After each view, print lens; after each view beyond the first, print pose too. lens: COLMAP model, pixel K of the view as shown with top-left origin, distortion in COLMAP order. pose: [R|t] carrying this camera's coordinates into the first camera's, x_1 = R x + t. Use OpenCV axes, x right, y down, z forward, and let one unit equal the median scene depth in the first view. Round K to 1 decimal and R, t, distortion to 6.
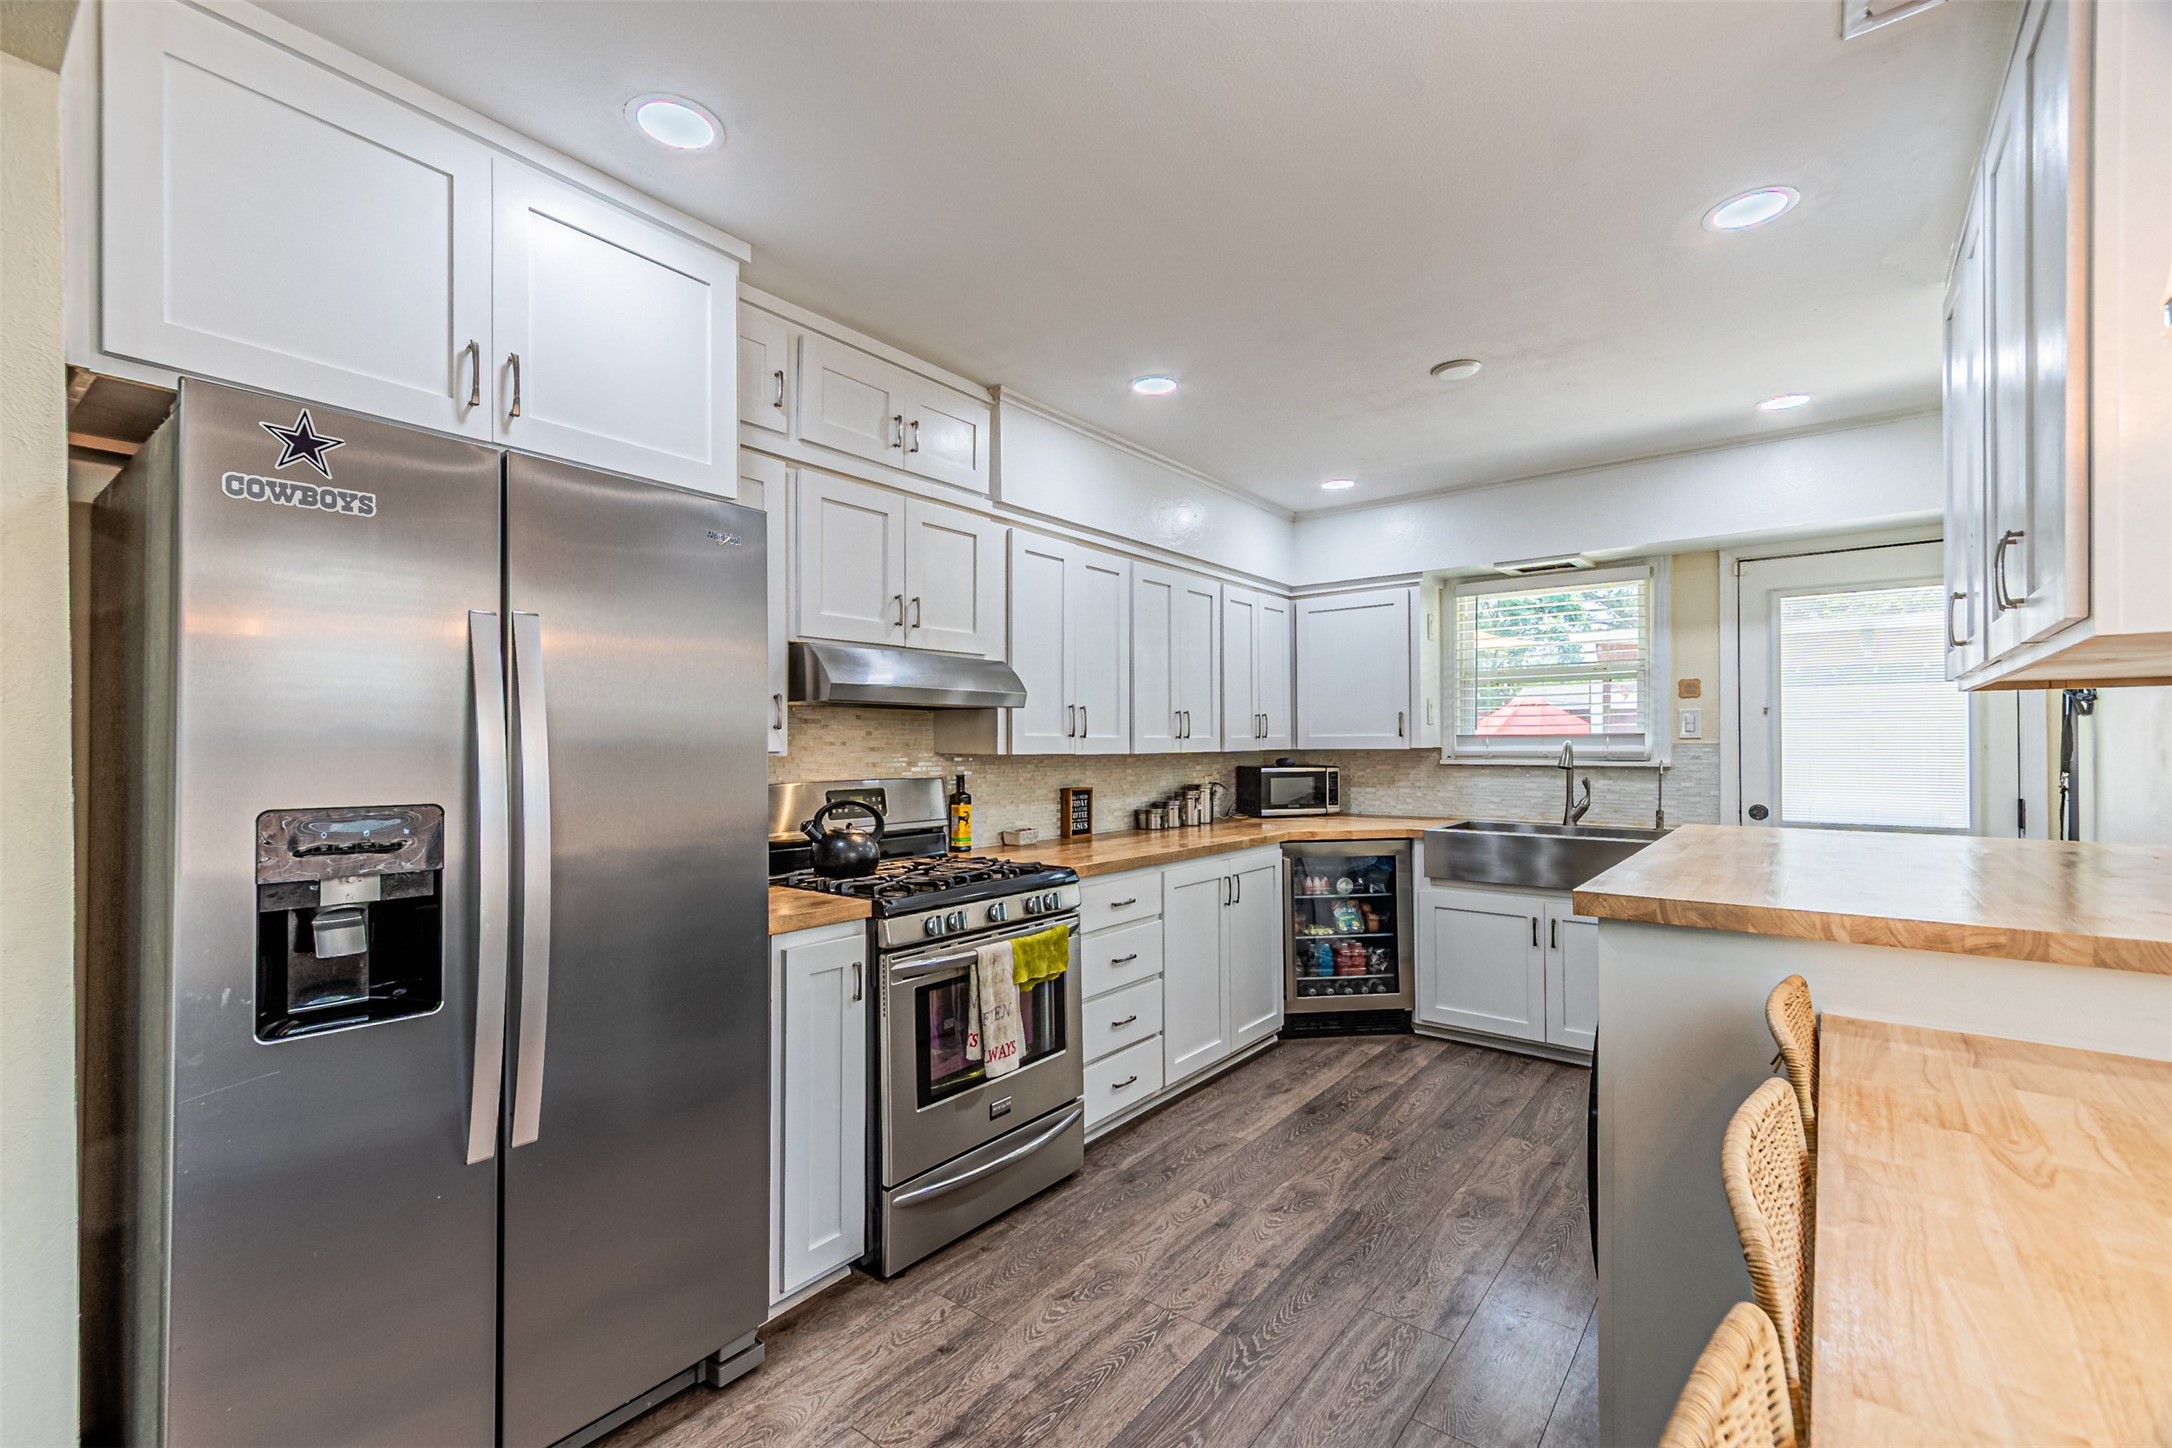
lens RADIAL K [[950.9, 0, 1082.3], [0, 950.9, 735.5], [0, 0, 1]] dist [0.007392, -0.002188]
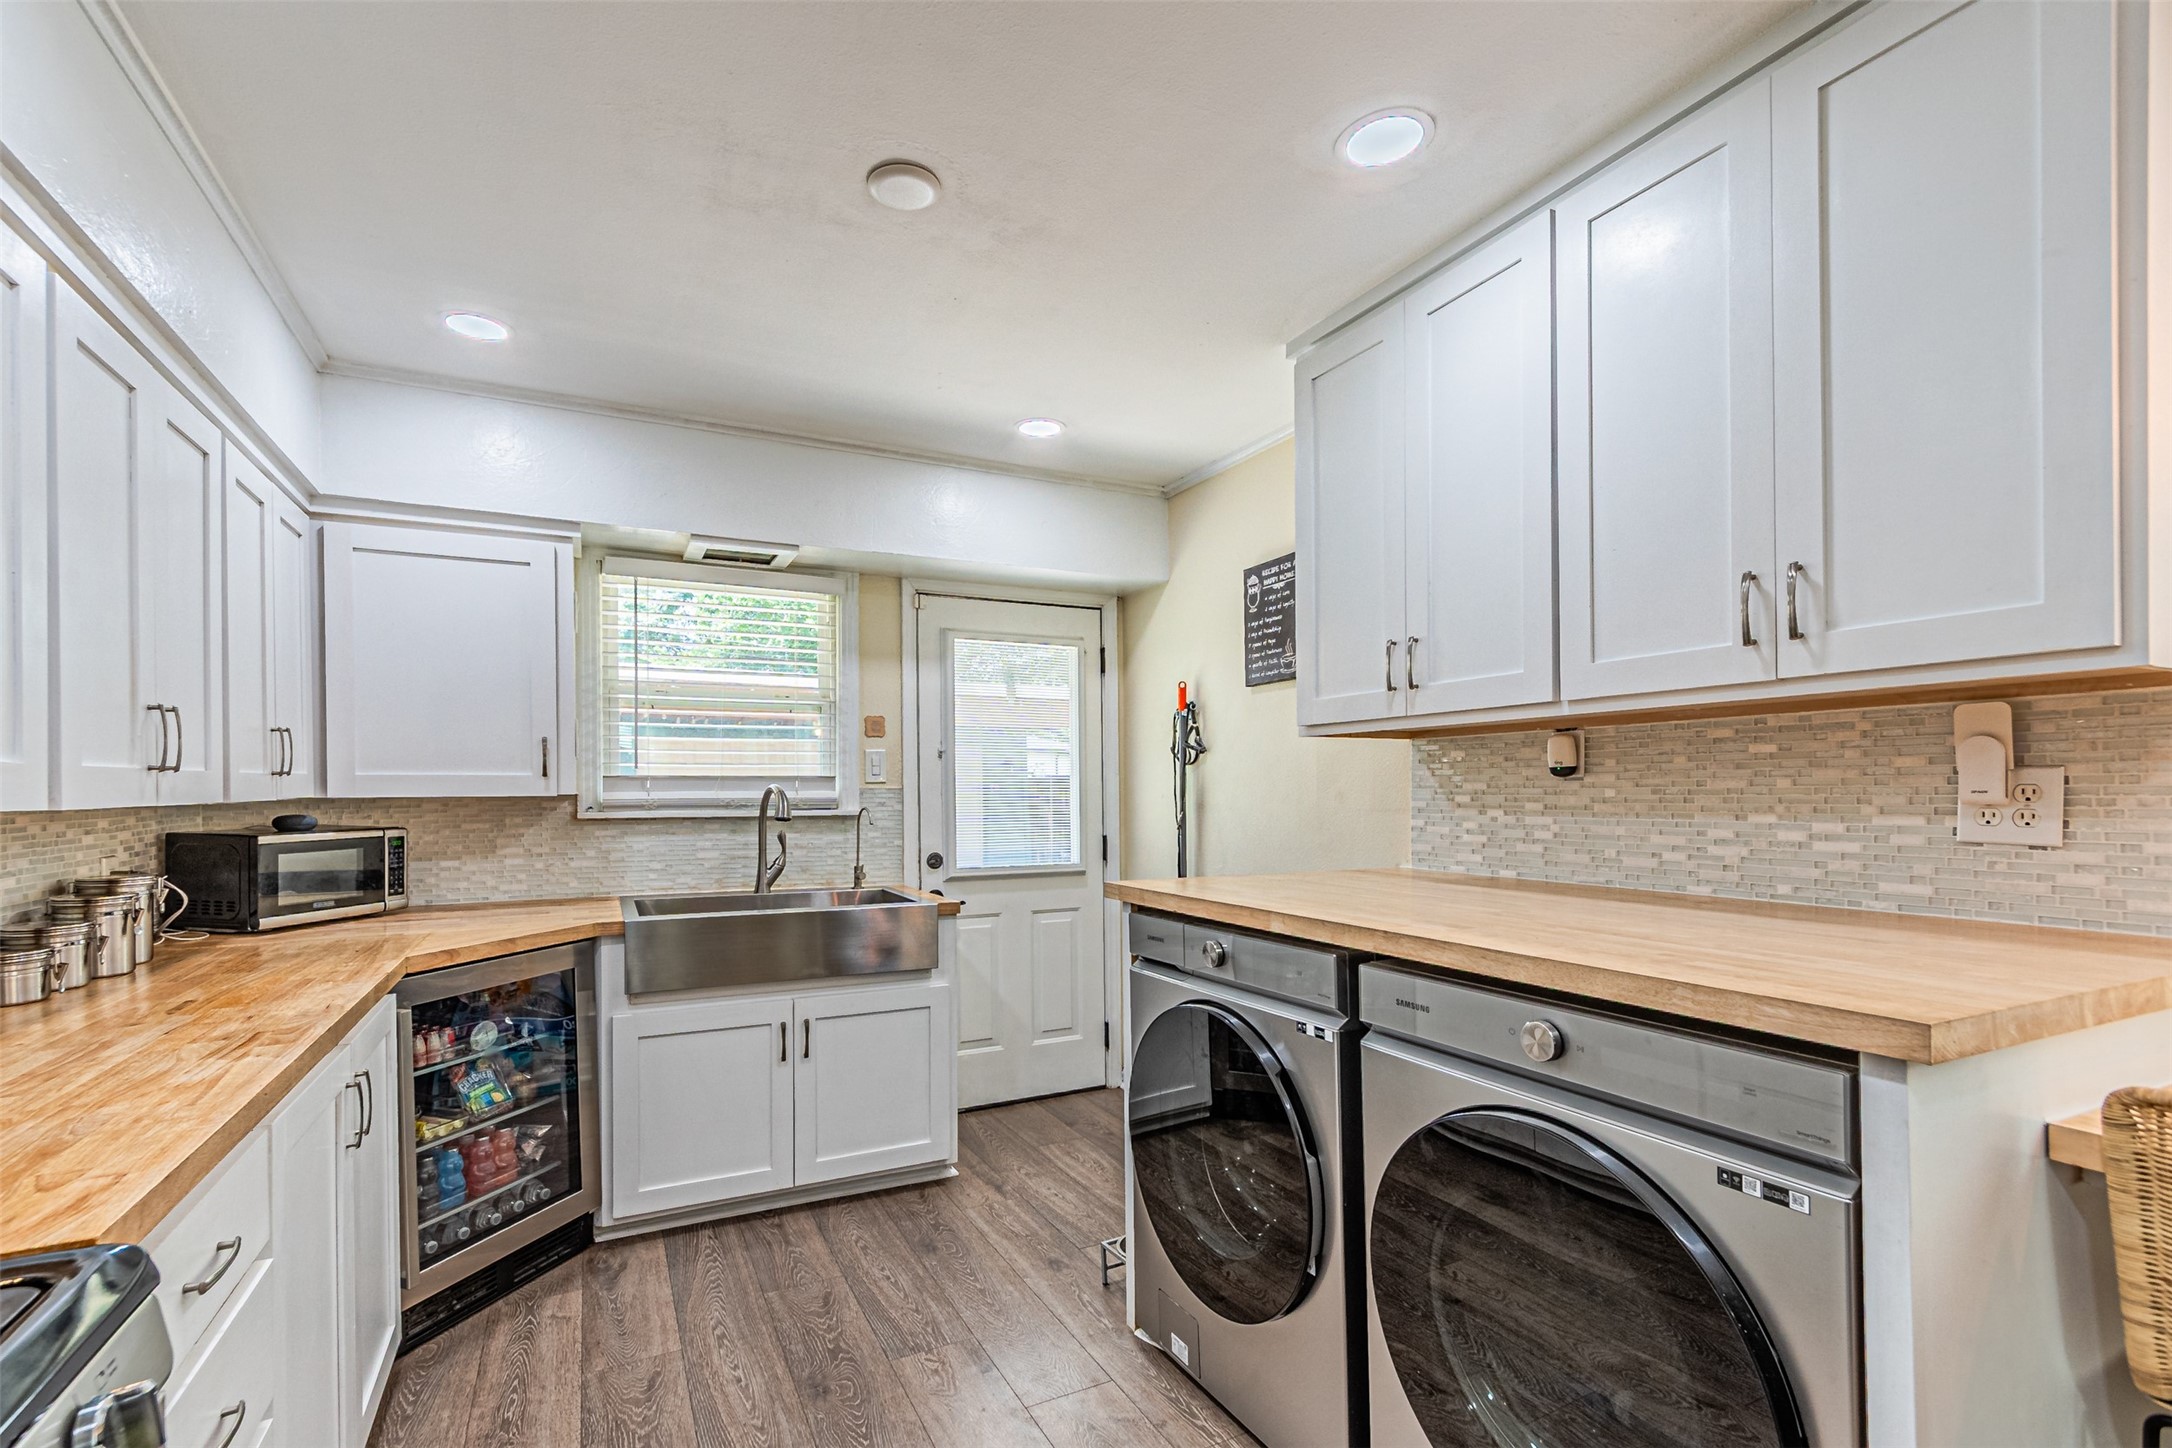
lens RADIAL K [[950.9, 0, 1064.4], [0, 950.9, 795.0], [0, 0, 1]] dist [0.007392, -0.002188]
pose [[0.437283, -0.003592, 0.899317, -0.086252], [-0.004645, 0.999970, 0.006252, 0.008211], [-0.899312, -0.006911, 0.437253, 0.442875]]
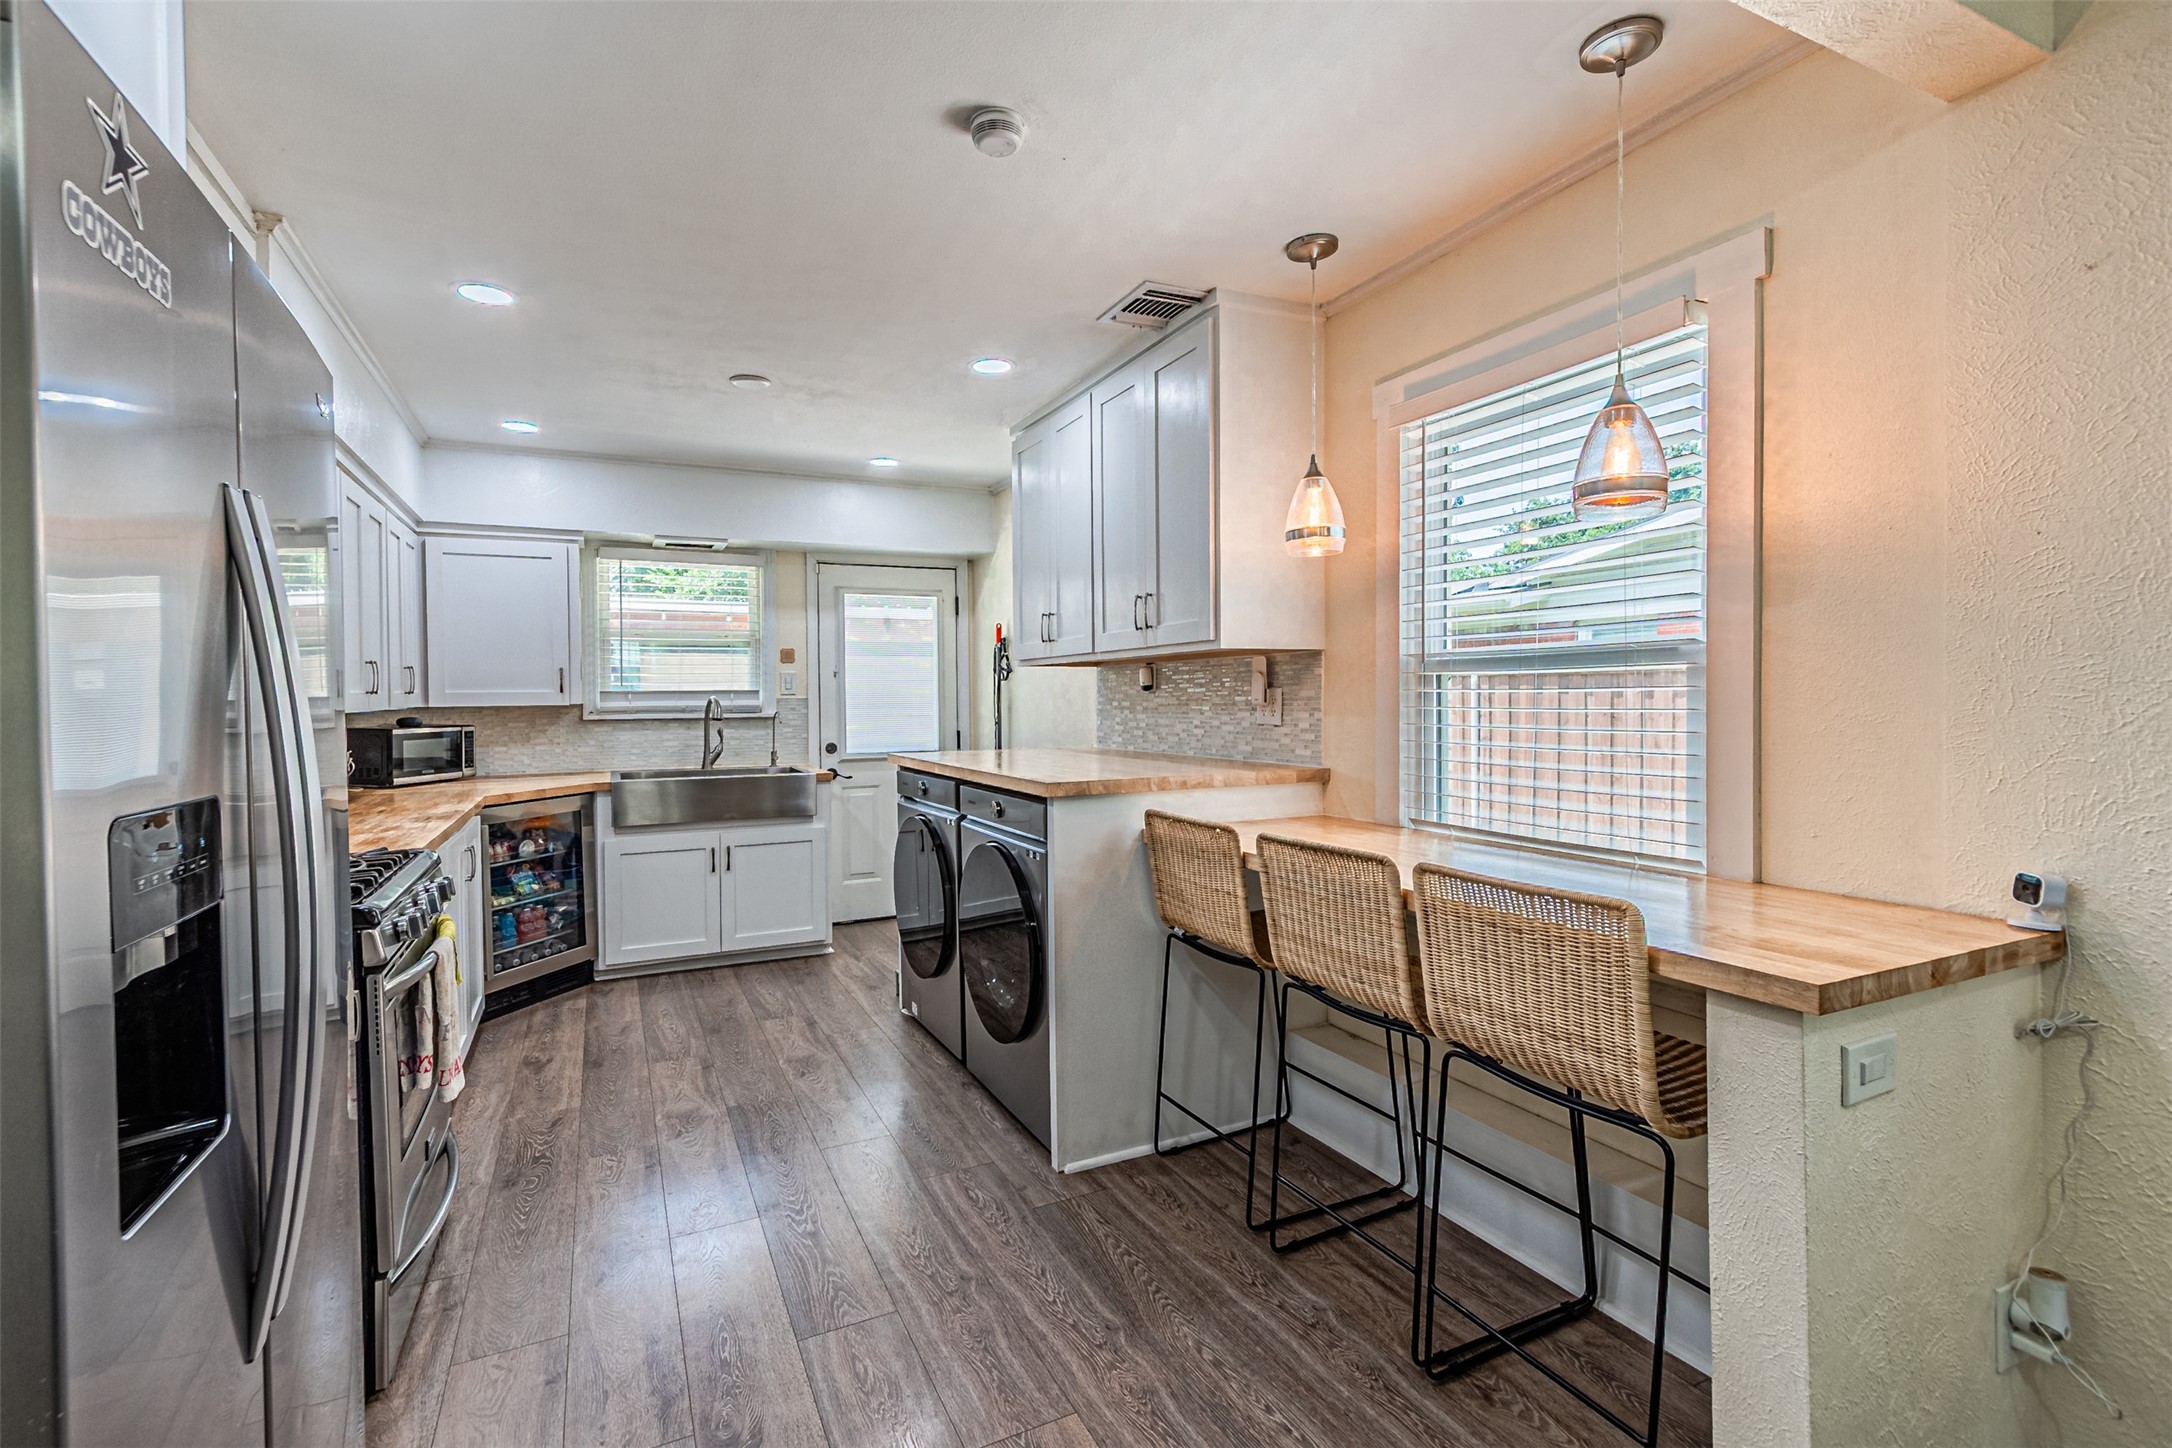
lens RADIAL K [[950.9, 0, 1071.1], [0, 950.9, 700.9], [0, 0, 1]] dist [0.007392, -0.002188]
pose [[0.441318, -0.007314, 0.897321, -0.346876], [0.001033, 0.999970, 0.007643, 0.002669], [-0.897350, -0.002446, 0.441312, 0.084316]]
